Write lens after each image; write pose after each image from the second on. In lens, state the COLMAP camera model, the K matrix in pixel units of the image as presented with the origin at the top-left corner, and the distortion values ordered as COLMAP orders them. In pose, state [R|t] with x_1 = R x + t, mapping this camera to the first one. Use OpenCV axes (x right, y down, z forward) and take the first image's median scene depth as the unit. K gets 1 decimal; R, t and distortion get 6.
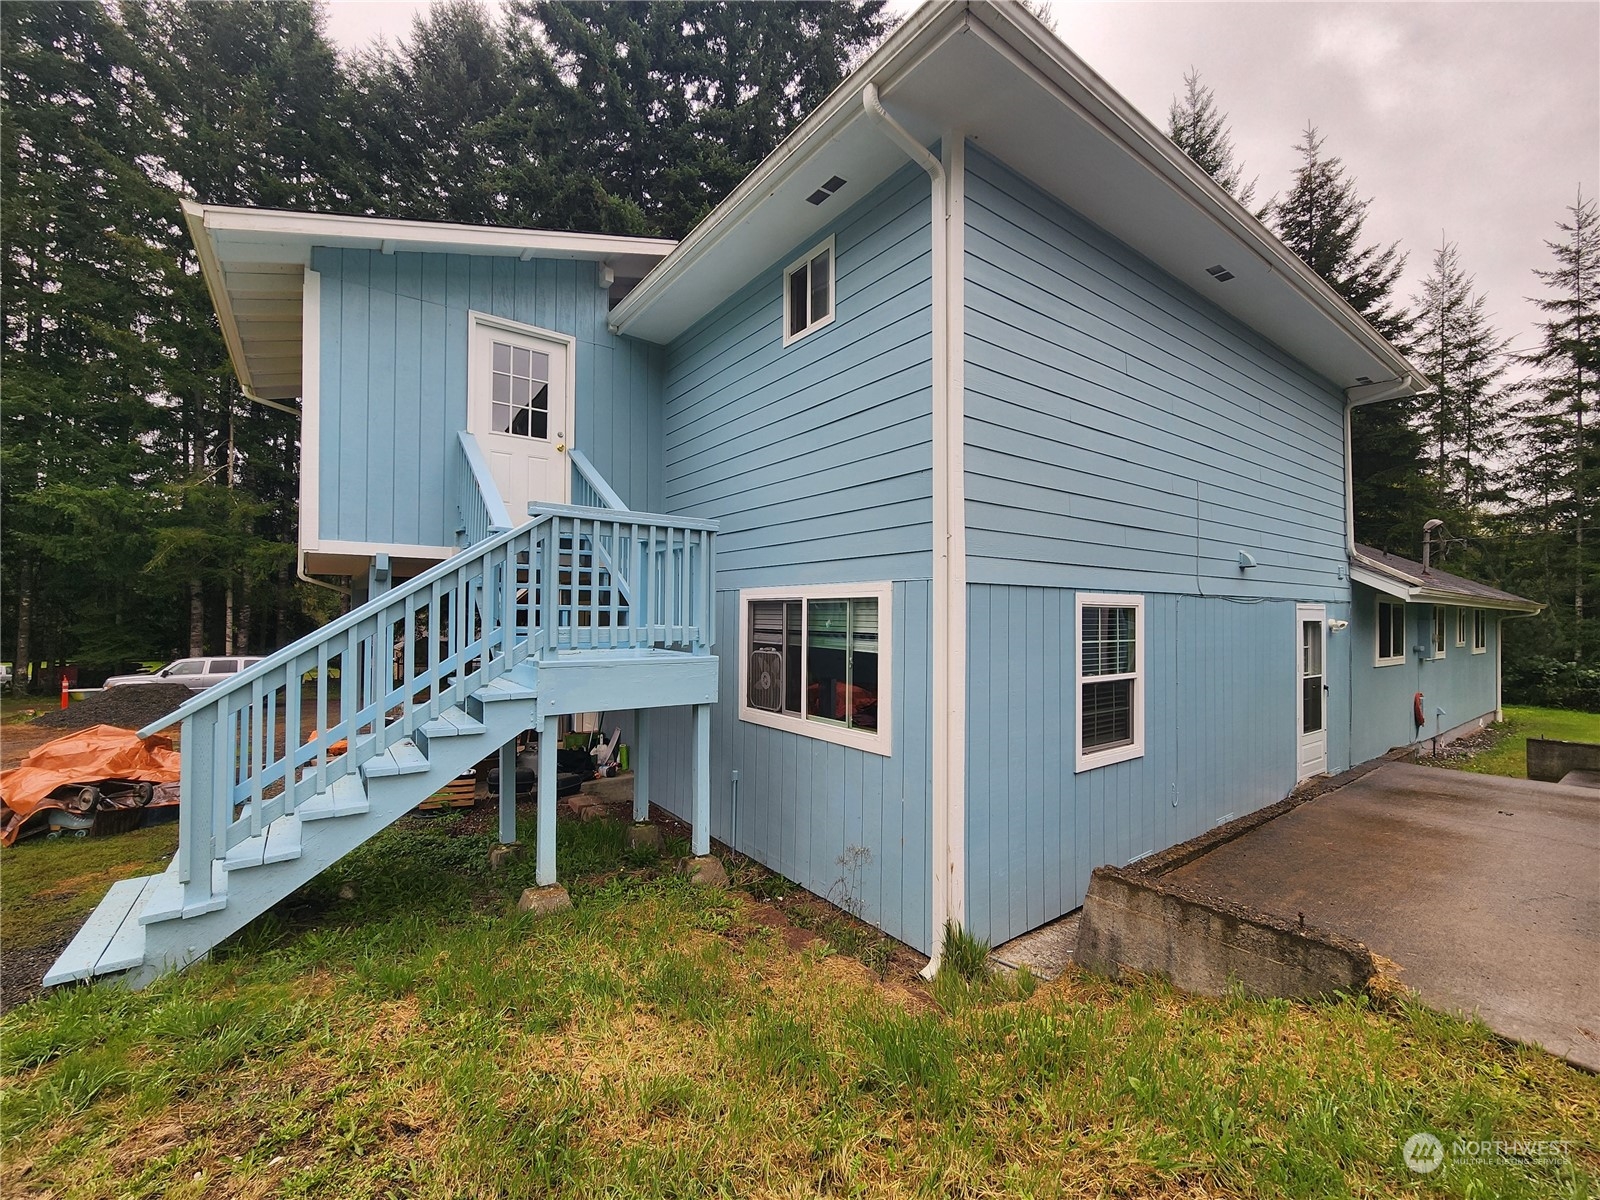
lens RADIAL K [[654.4, 0, 799.9], [0, 654.4, 604.4], [0, 0, 1]] dist [0.001908, -0.000869]
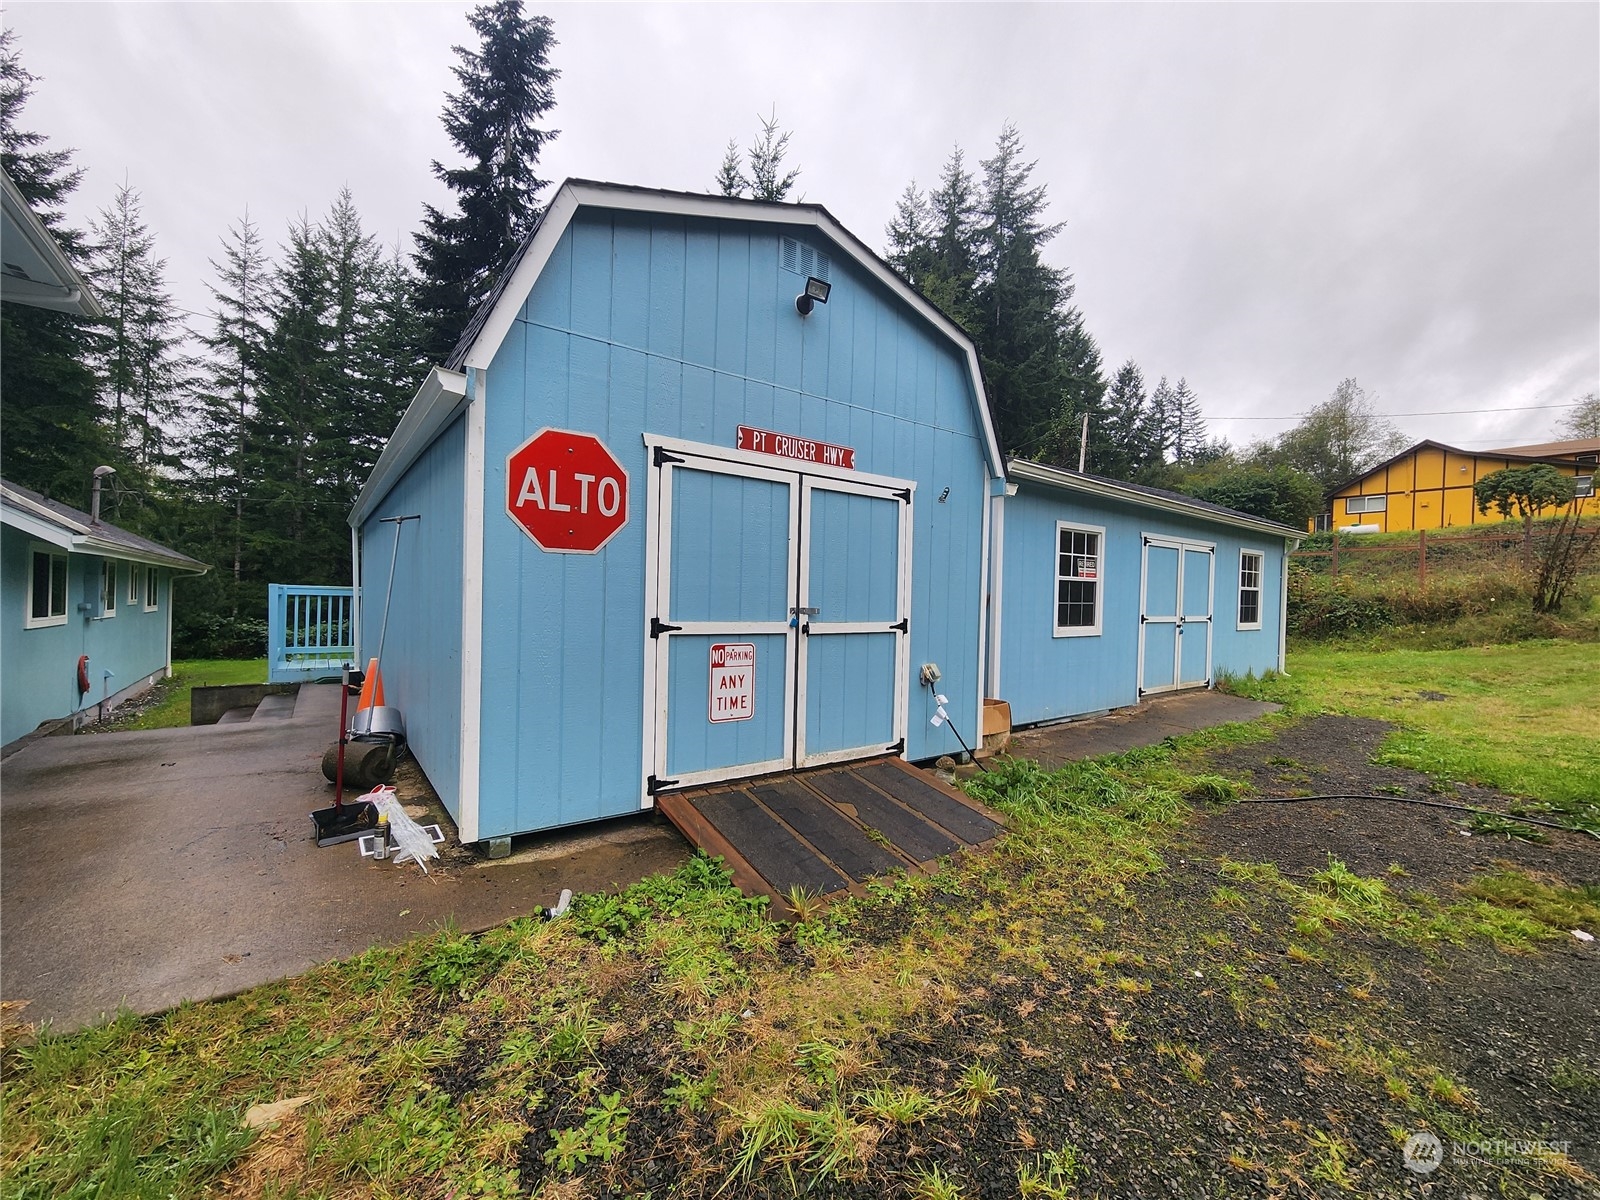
lens RADIAL K [[654.4, 0, 799.9], [0, 654.4, 604.4], [0, 0, 1]] dist [0.001908, -0.000869]
pose [[-0.010472, -0.016833, 0.999803, 0.014988], [-0.040676, 0.999038, 0.016395, 0.004096], [-0.999118, -0.040496, -0.011146, 0.012315]]
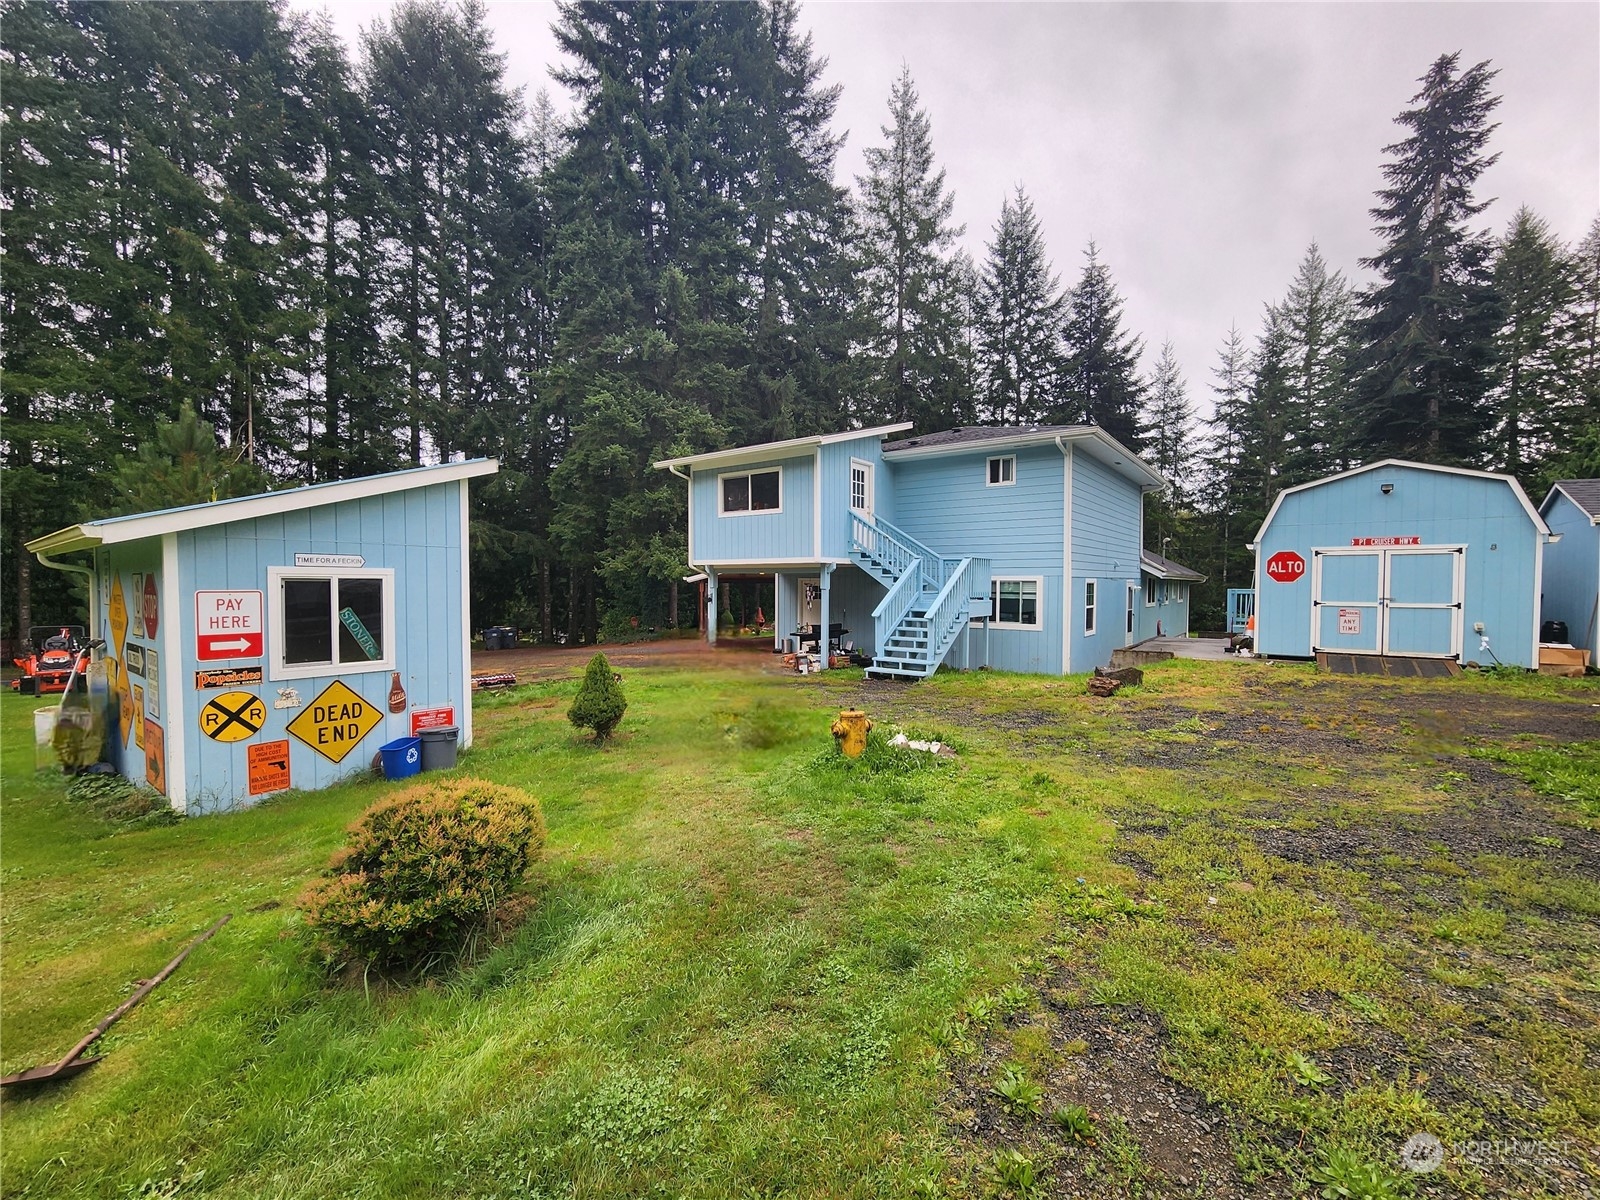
lens RADIAL K [[654.4, 0, 799.9], [0, 654.4, 604.4], [0, 0, 1]] dist [0.001908, -0.000869]
pose [[0.958828, -0.015839, 0.283544, -0.321783], [0.000883, 0.998605, 0.052798, -0.011128], [-0.283985, -0.050374, 0.957505, -0.291084]]
